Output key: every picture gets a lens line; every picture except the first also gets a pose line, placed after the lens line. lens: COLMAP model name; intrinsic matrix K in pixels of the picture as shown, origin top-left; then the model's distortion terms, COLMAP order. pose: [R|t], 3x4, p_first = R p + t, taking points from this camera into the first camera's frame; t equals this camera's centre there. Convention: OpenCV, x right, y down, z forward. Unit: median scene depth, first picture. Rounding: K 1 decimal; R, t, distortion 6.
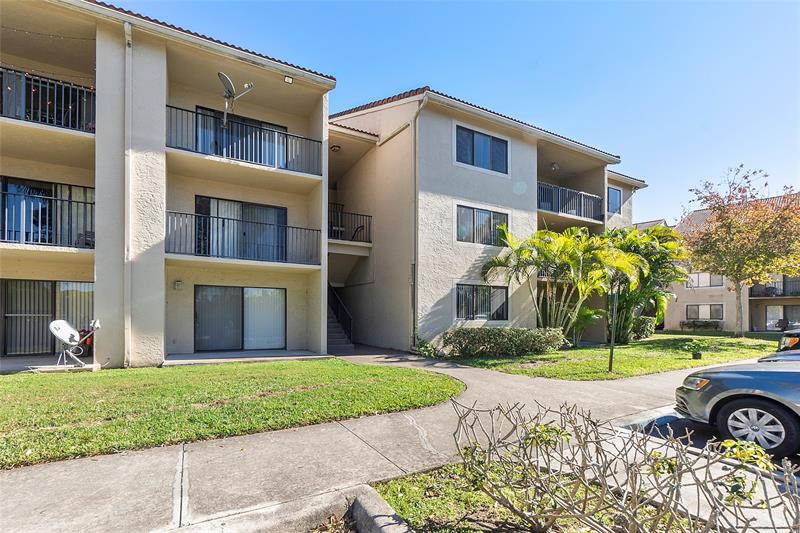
lens RADIAL K [[346.1, 0, 359.3], [0, 346.1, 317.6], [0, 0, 1]] dist [-0.001939, 0.000754]
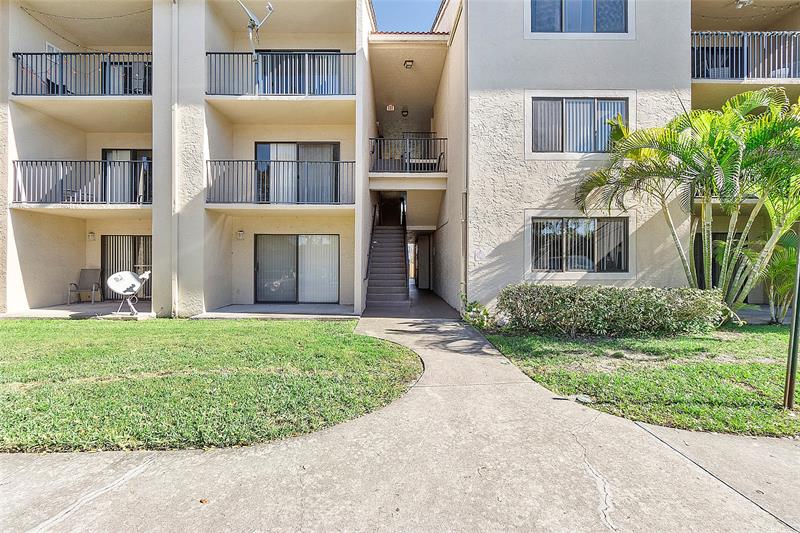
lens RADIAL K [[346.1, 0, 401.1], [0, 346.1, 264.1], [0, 0, 1]] dist [-0.001939, 0.000754]
pose [[0.918438, -0.004787, -0.395536, 0.310910], [0.006244, 0.999978, 0.002396, -0.011100], [0.395515, -0.004670, 0.918447, 0.291074]]
